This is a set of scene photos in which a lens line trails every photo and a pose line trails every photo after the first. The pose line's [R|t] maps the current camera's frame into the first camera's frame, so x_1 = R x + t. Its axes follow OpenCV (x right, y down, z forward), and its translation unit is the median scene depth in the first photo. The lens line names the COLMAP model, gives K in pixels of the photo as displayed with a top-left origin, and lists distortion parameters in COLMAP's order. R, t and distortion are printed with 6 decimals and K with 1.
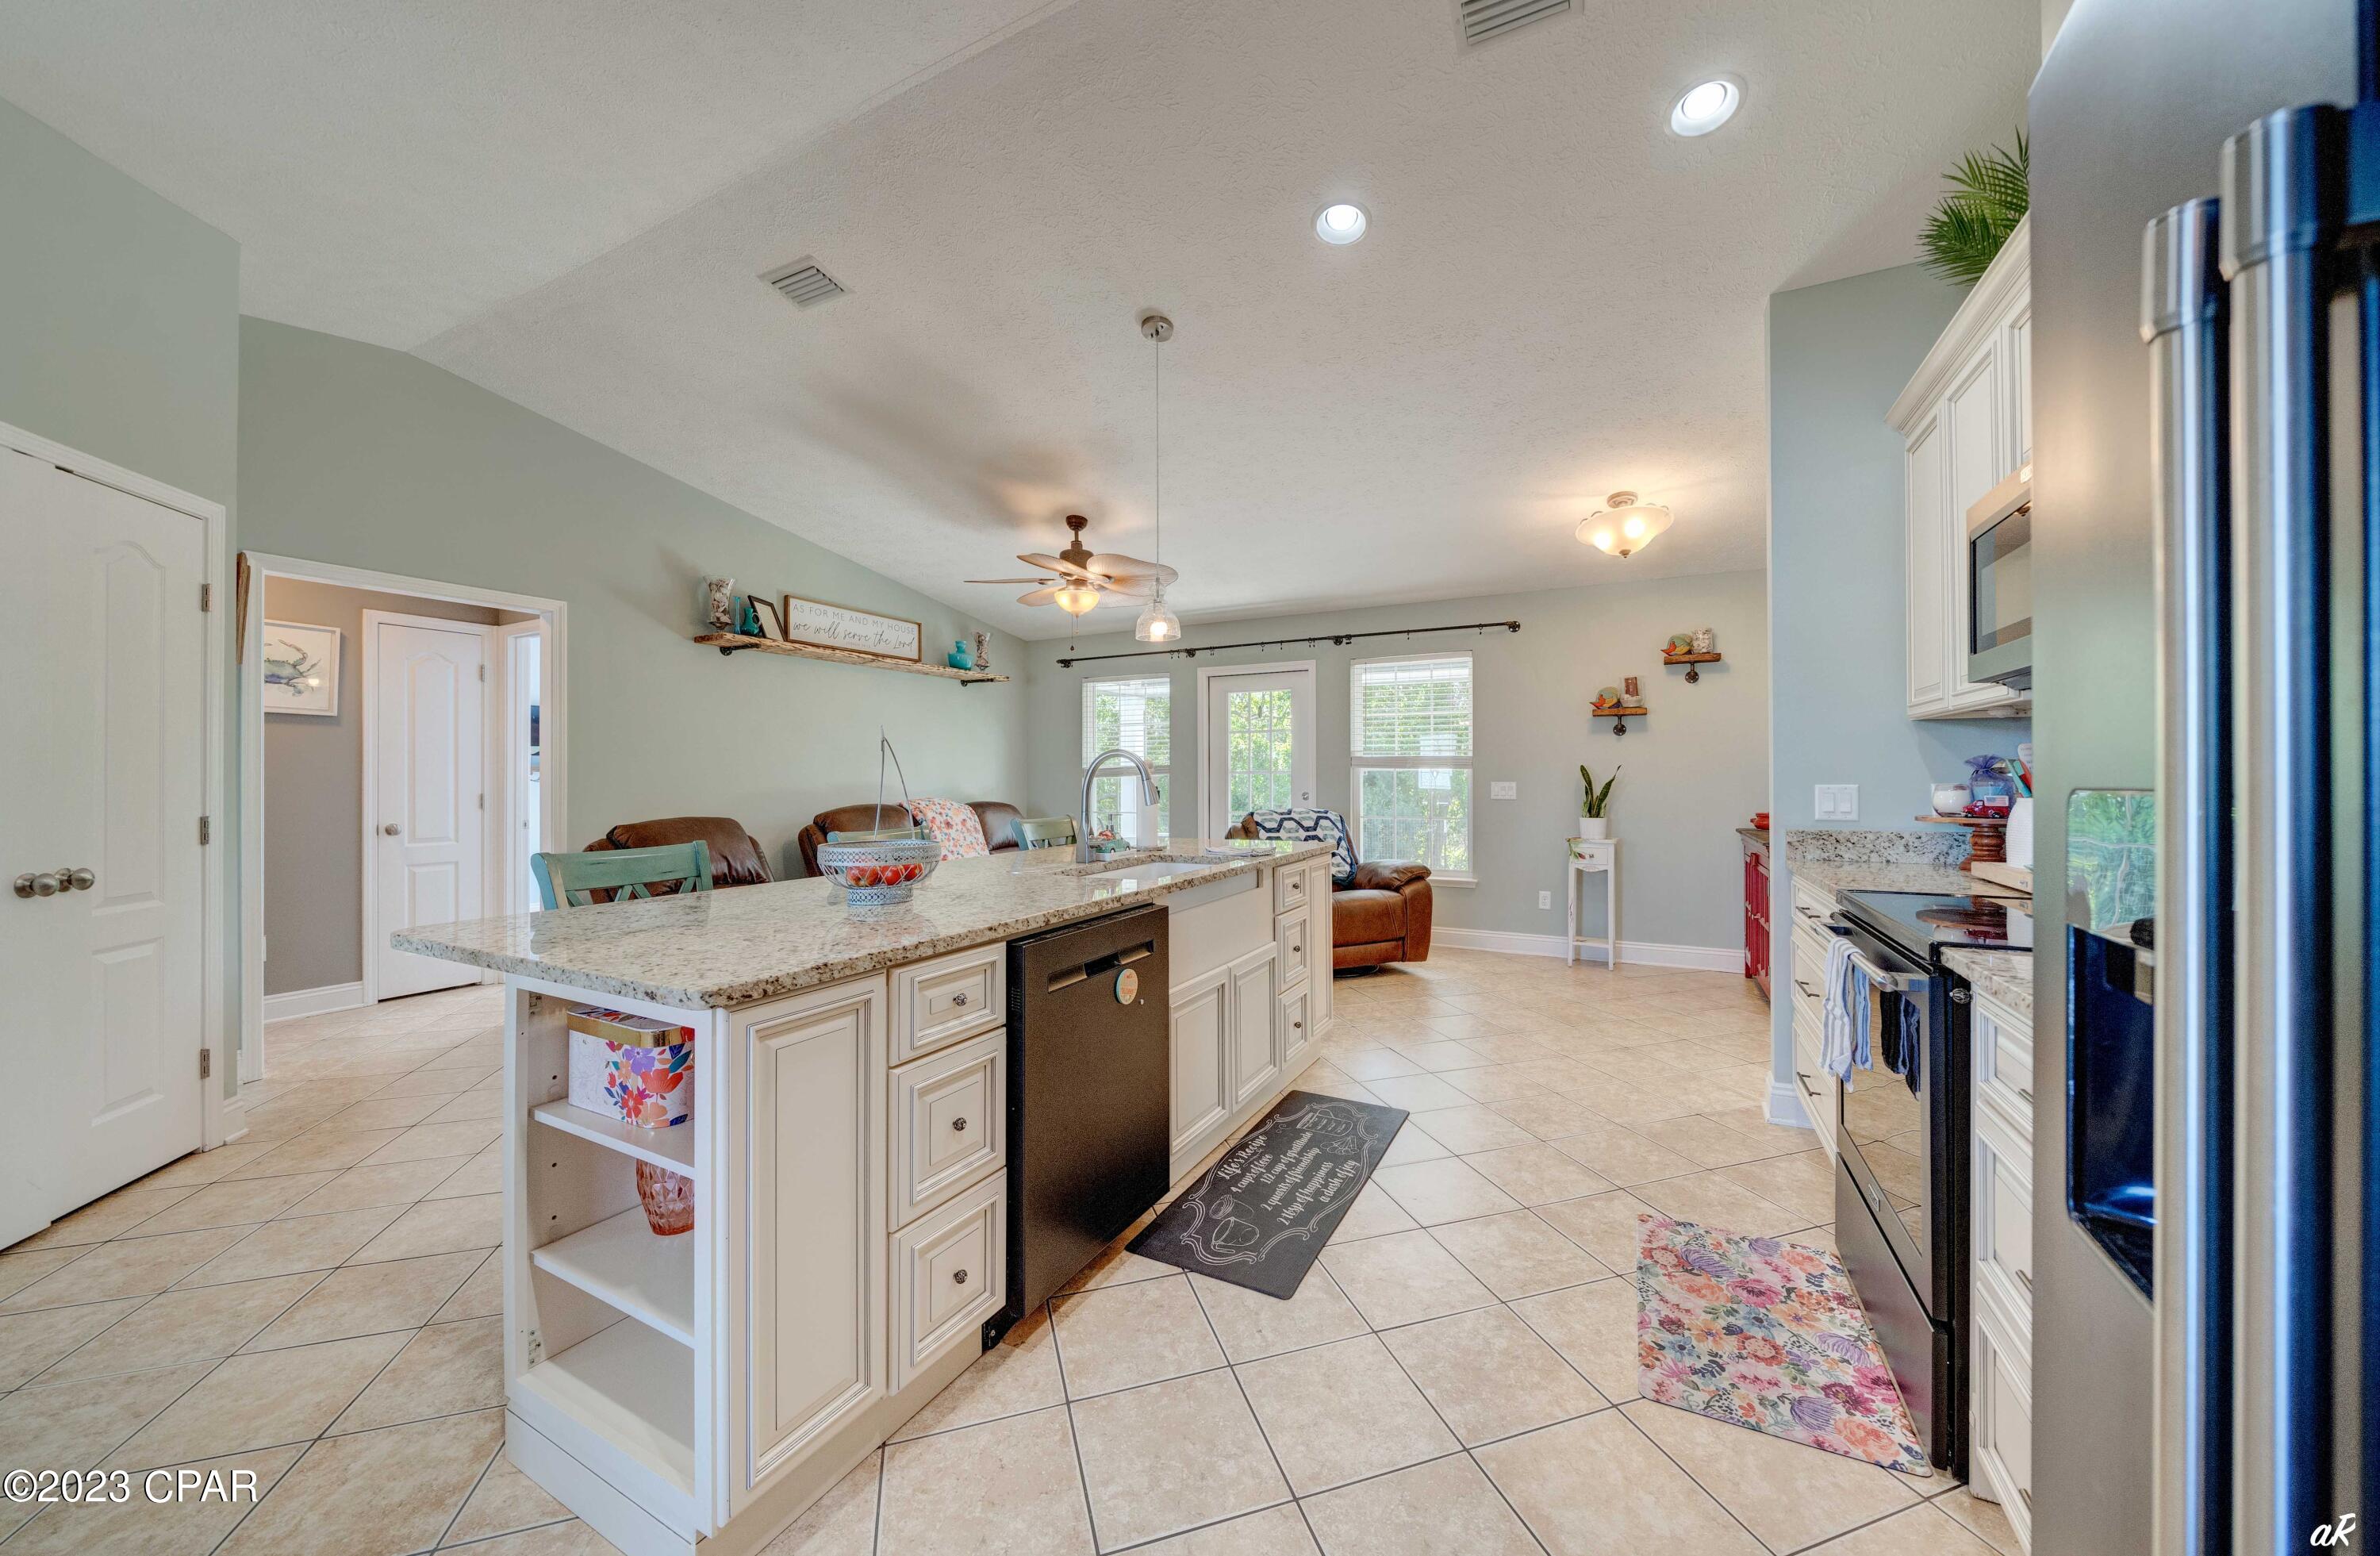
lens RADIAL K [[873.1, 0, 1202.6], [0, 873.1, 777.4], [0, 0, 1]] dist [0.000260, -0.000001]
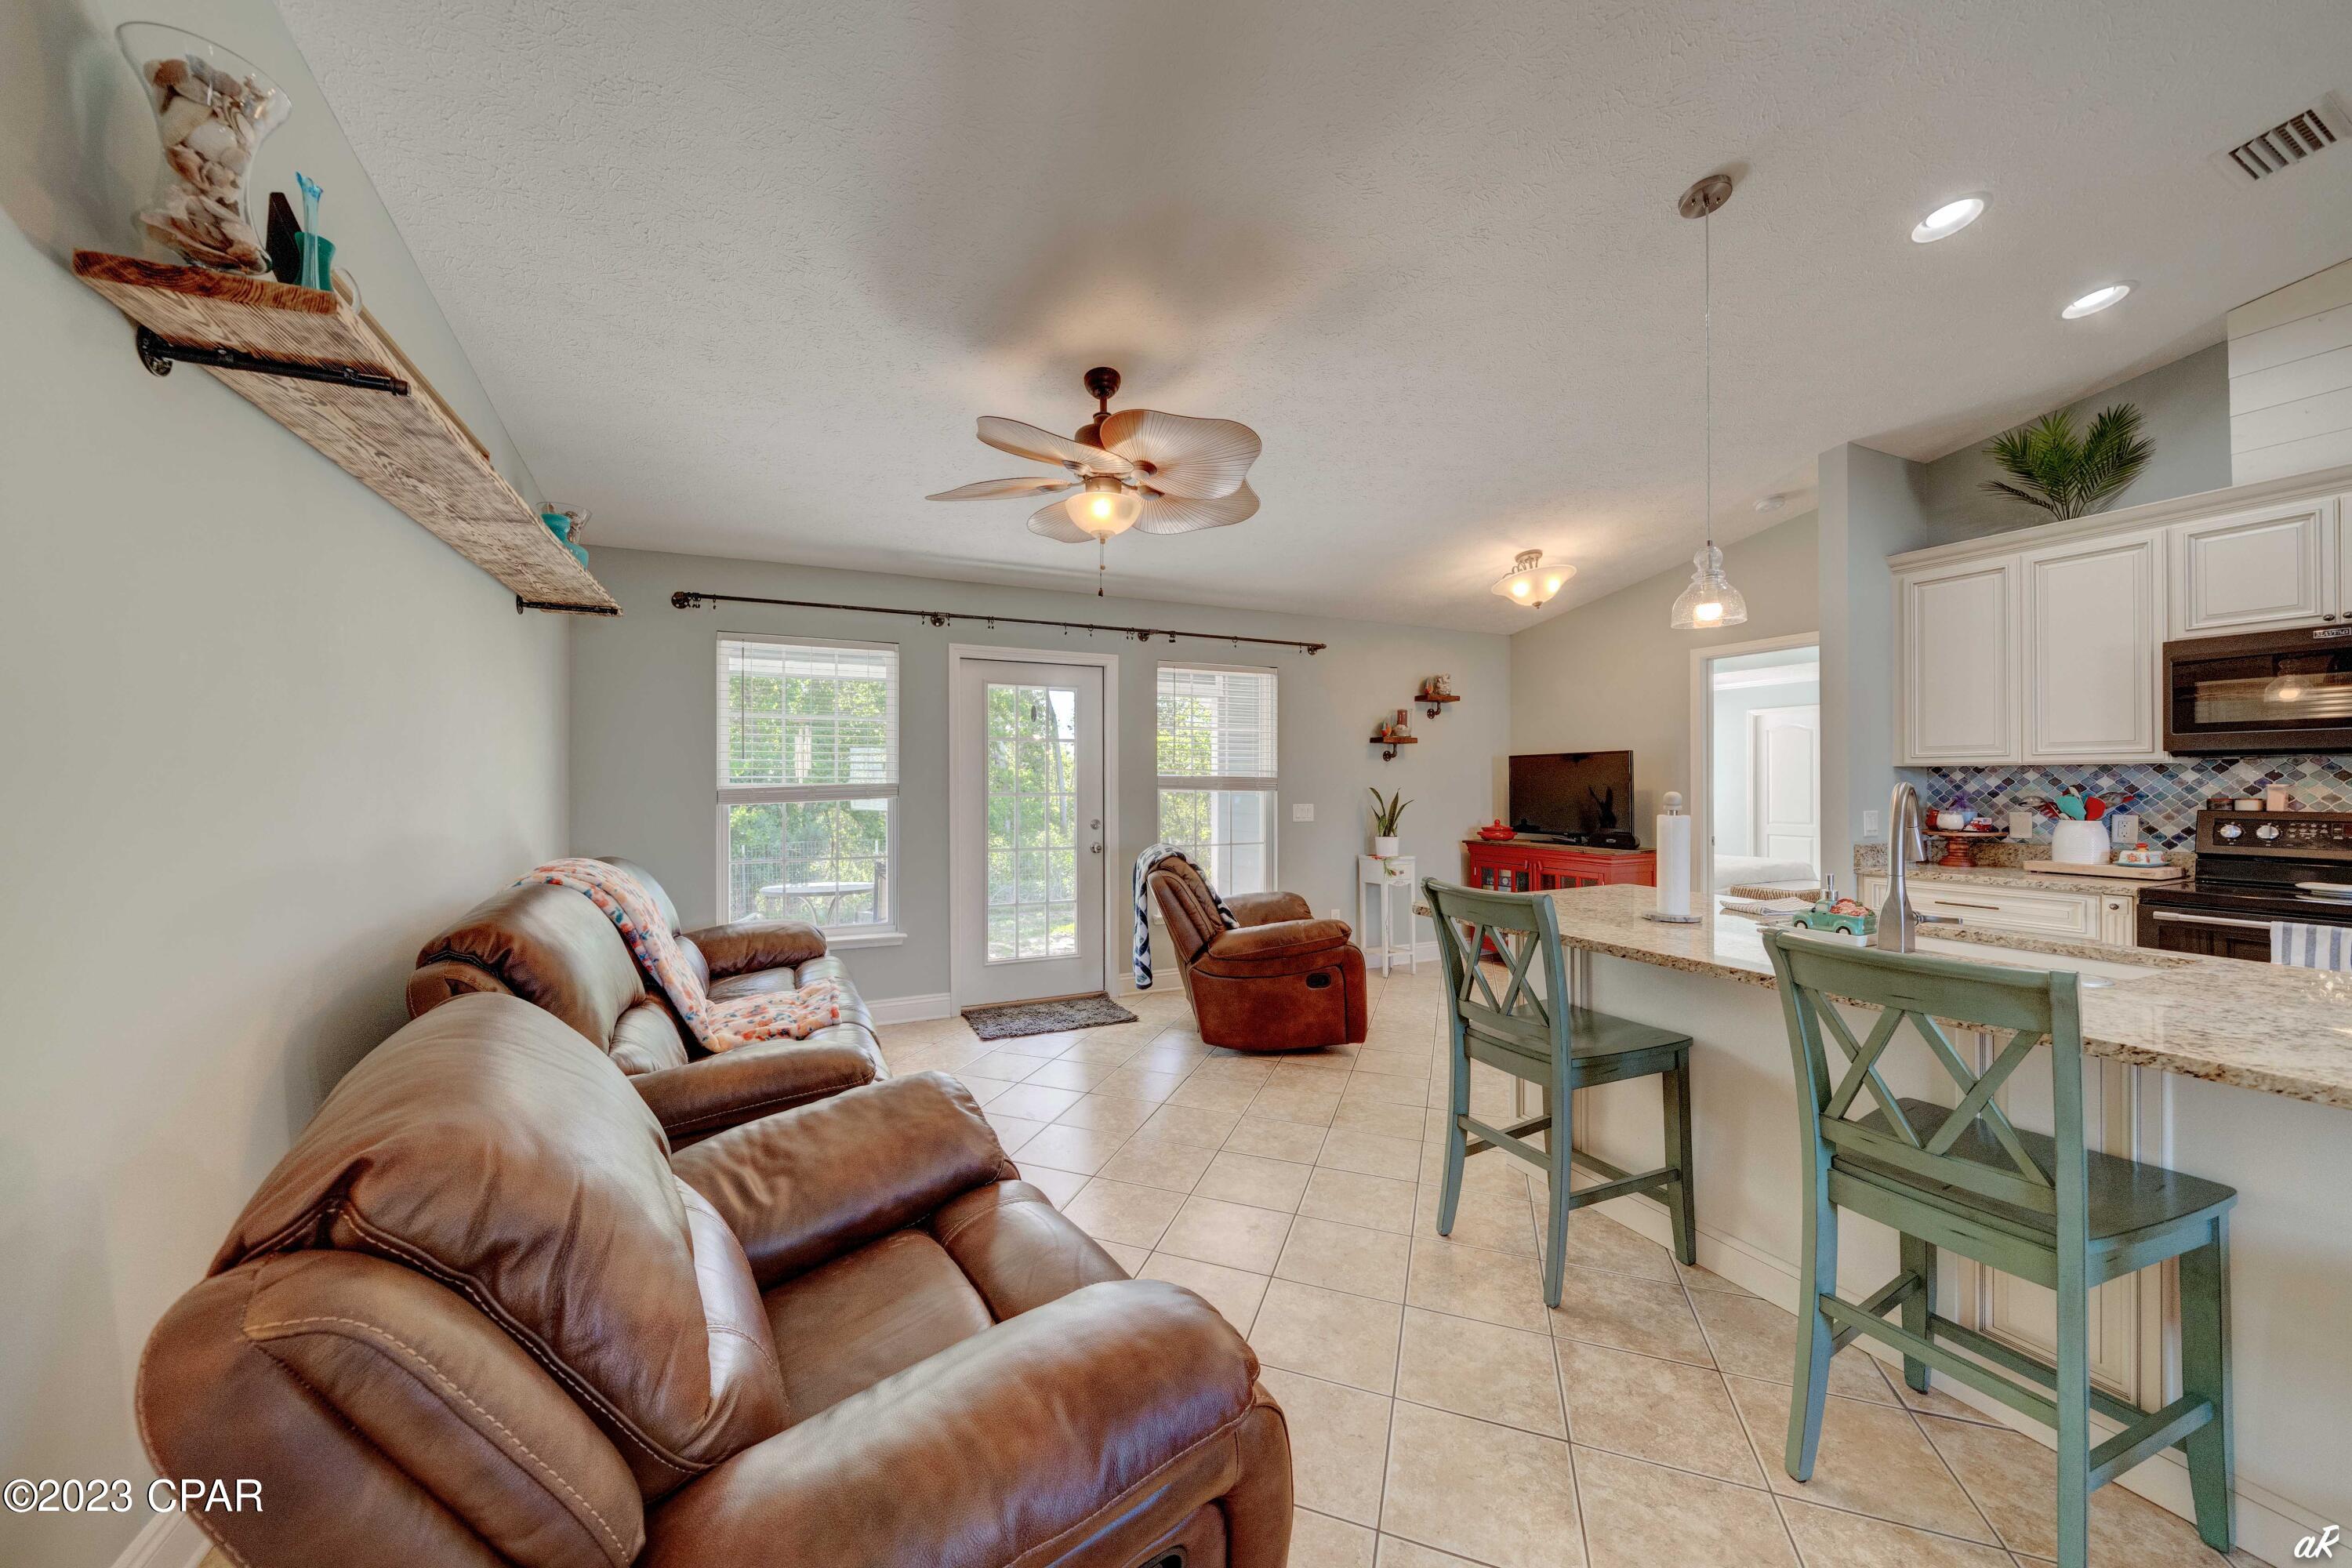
lens RADIAL K [[844.1, 0, 1176.0], [0, 844.1, 784.0], [0, 0, 1]] dist [-0.001283, -0.000121]
pose [[0.595367, 0.000408, 0.803454, -0.600971], [0.002844, 0.999993, -0.002616, -0.018734], [-0.803449, 0.003843, 0.595361, 0.647619]]
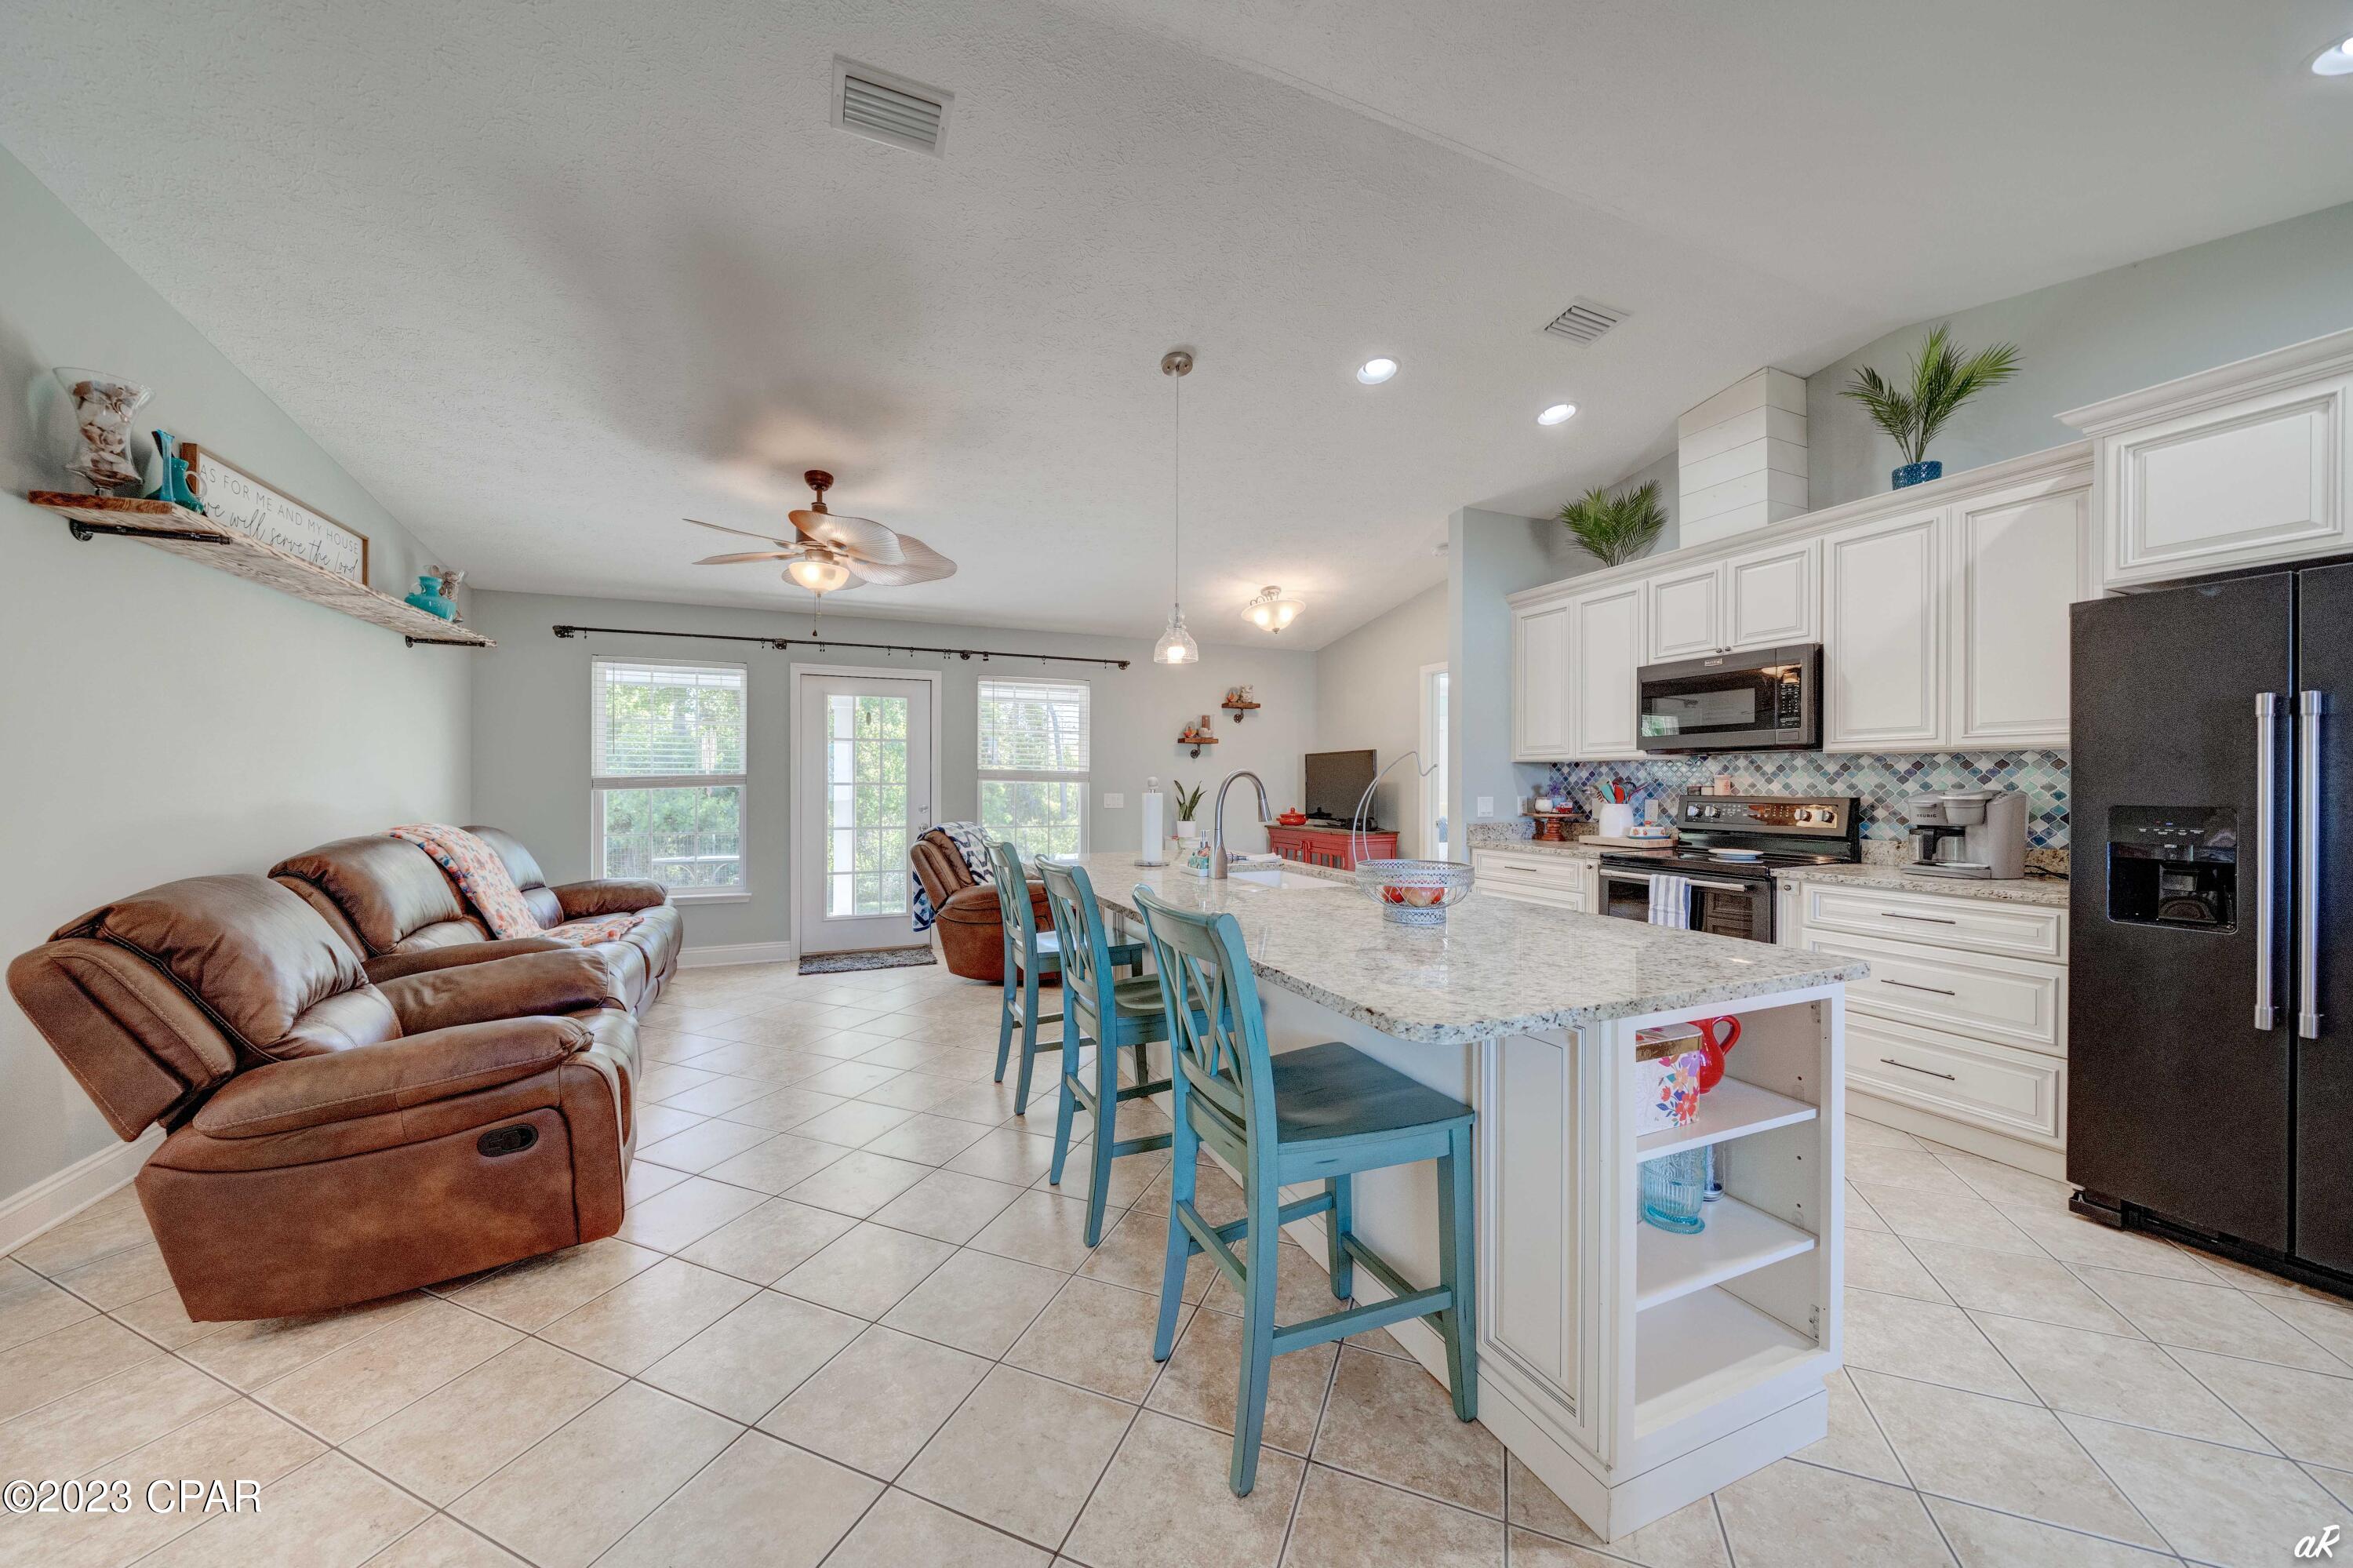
lens RADIAL K [[825.4, 0, 1200.0], [0, 825.4, 787.1], [0, 0, 1]] dist [-0.000954, -0.000149]
pose [[0.609435, -0.002176, 0.792833, -0.563355], [0.000527, 0.999997, 0.002339, -0.007938], [-0.792836, -0.001007, 0.609434, 0.262072]]
